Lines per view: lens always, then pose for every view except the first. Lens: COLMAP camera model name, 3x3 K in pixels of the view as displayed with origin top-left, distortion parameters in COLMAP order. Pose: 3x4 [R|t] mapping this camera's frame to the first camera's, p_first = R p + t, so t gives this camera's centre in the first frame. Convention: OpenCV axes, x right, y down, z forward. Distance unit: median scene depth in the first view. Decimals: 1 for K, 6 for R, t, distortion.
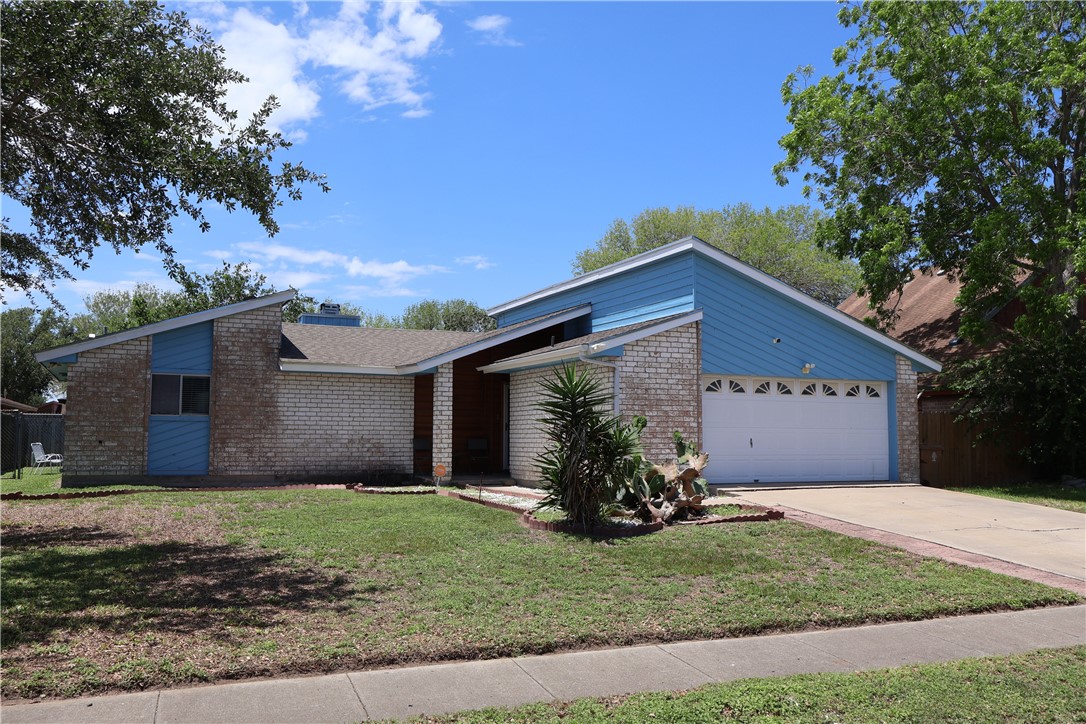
lens RADIAL K [[903.6, 0, 552.5], [0, 903.6, 369.0], [0, 0, 1]] dist [-0.010066, 0.007922]
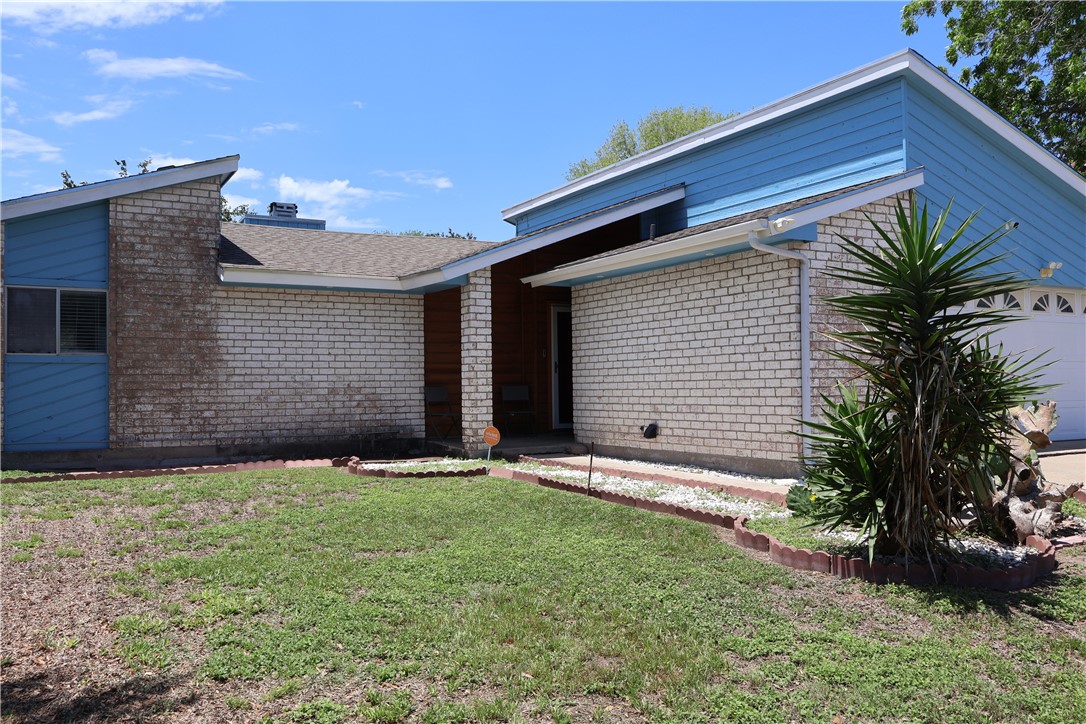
lens RADIAL K [[903.6, 0, 554.6], [0, 903.6, 371.7], [0, 0, 1]] dist [-0.010066, 0.007922]
pose [[0.997123, -0.013047, 0.074671, -0.116735], [0.008543, 0.998142, 0.060325, 0.028626], [-0.075320, -0.059514, 0.995382, 0.350578]]
